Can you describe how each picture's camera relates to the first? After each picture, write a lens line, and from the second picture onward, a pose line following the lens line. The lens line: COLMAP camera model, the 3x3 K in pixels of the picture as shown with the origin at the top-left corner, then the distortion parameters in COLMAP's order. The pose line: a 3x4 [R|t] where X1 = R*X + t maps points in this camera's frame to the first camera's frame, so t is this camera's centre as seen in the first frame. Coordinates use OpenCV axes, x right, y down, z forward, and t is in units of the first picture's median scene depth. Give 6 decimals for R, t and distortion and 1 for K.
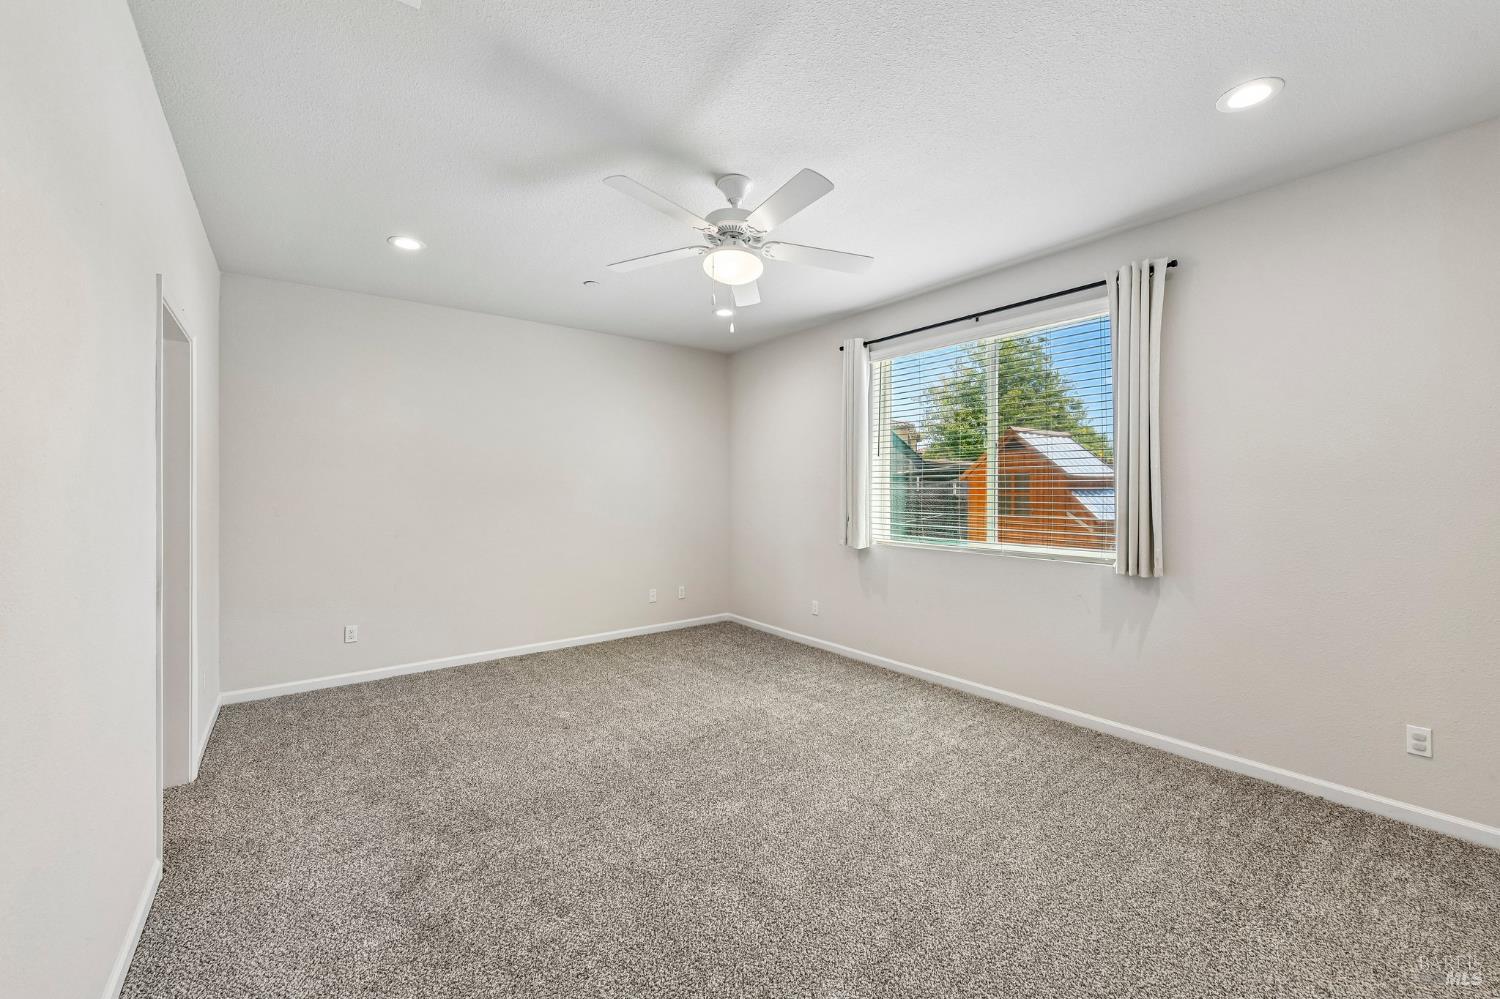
lens RADIAL K [[598.3, 0, 755.1], [0, 598.3, 492.9], [0, 0, 1]] dist [-0.006711, -0.000827]
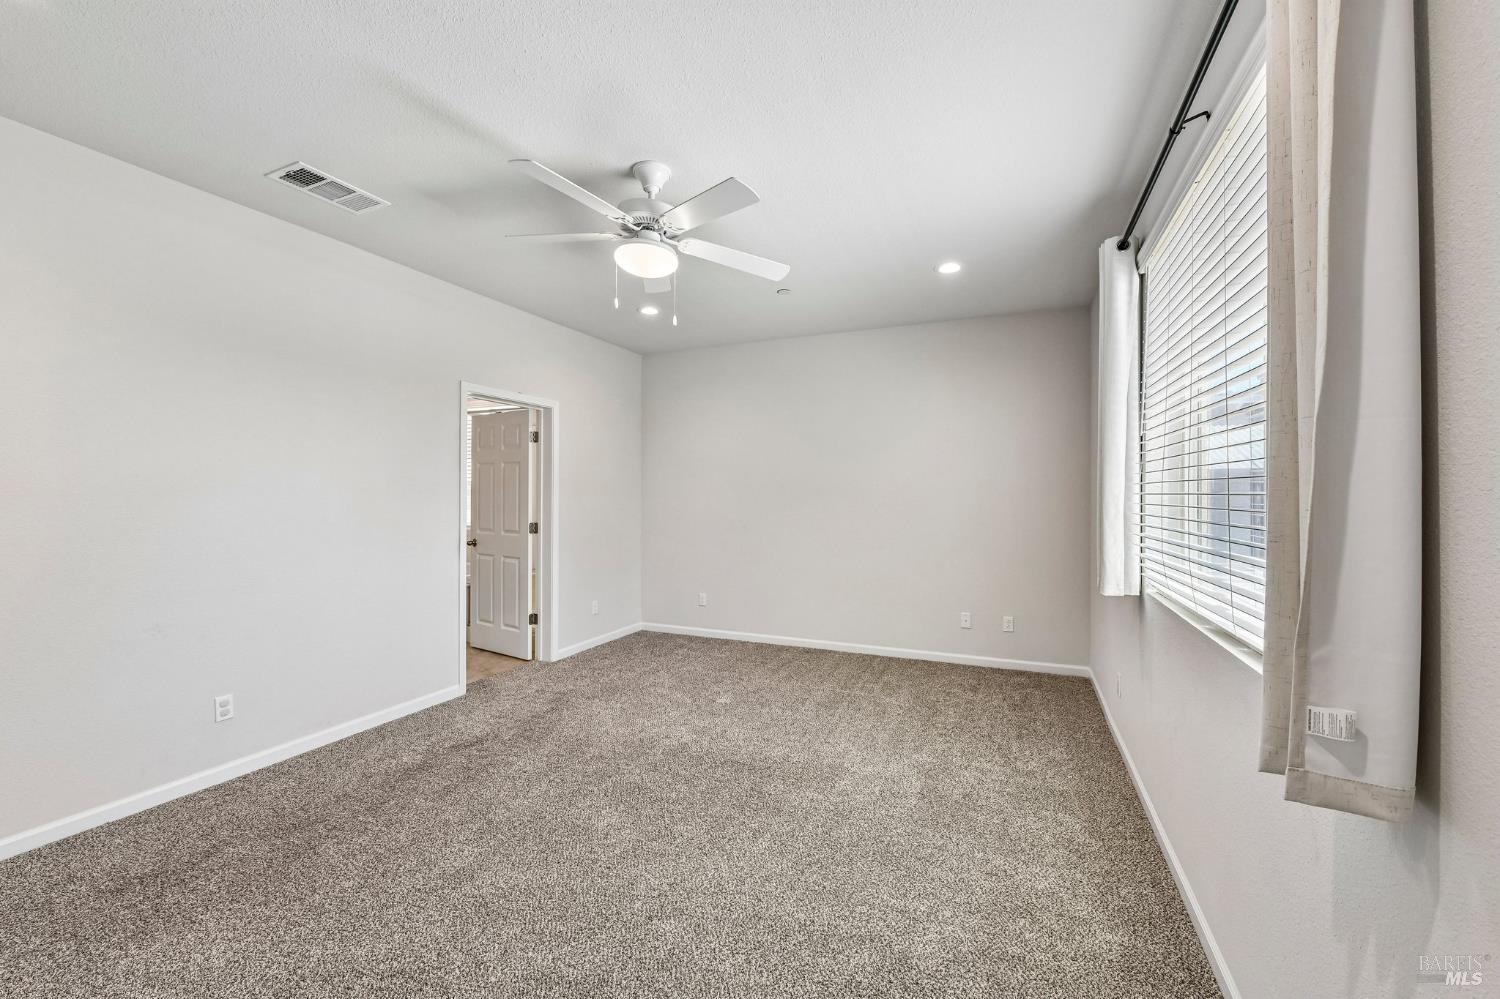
lens RADIAL K [[598.3, 0, 749.1], [0, 598.3, 497.2], [0, 0, 1]] dist [-0.006711, -0.000827]
pose [[0.481794, 0.011734, -0.876206, 0.702797], [-0.010011, 0.999919, 0.007886, -0.008723], [0.876227, 0.004972, 0.481873, 0.551257]]
